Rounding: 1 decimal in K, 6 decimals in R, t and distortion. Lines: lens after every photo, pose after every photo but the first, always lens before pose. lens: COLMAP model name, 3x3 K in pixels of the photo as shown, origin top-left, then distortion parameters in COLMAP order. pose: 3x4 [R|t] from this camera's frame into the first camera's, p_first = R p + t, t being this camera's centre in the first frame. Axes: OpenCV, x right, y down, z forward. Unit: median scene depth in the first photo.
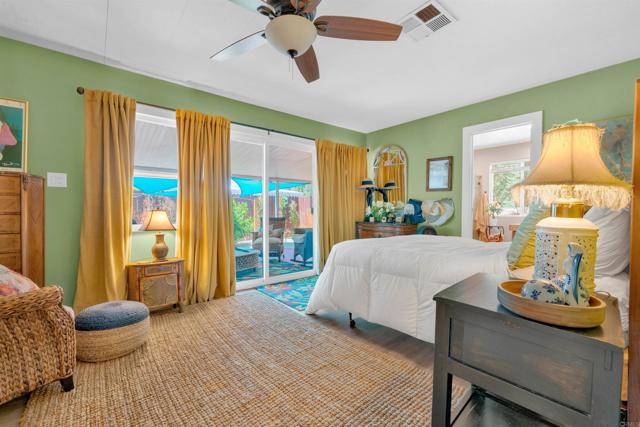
lens RADIAL K [[272.2, 0, 324.6], [0, 272.2, 215.1], [0, 0, 1]] dist [-0.005115, -0.000462]
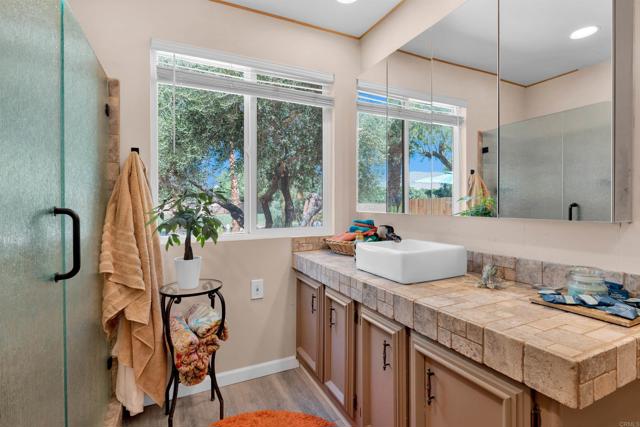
lens RADIAL K [[303.8, 0, 319.4], [0, 303.8, 207.6], [0, 0, 1]] dist [-0.010059, 0.000052]
pose [[0.262186, -0.009244, 0.964973, 0.374825], [0.019987, 0.999792, 0.004146, -0.031732], [-0.964810, 0.018200, 0.262316, 0.778941]]
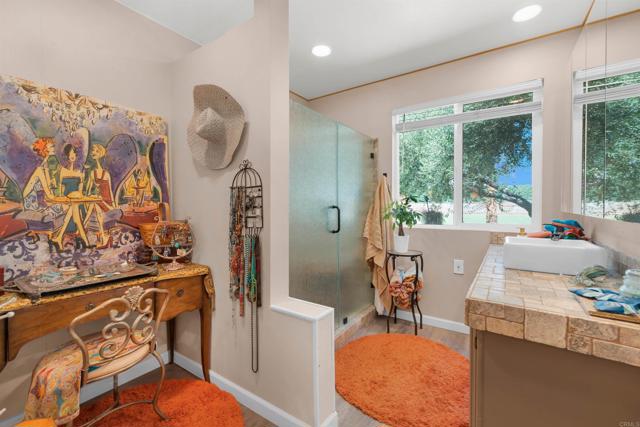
lens RADIAL K [[272.2, 0, 318.4], [0, 272.2, 209.6], [0, 0, 1]] dist [-0.005115, -0.000462]
pose [[0.966078, -0.008217, 0.258118, 0.372475], [0.007498, 0.999965, 0.003769, -0.030045], [-0.258140, -0.001706, 0.966106, 0.598493]]
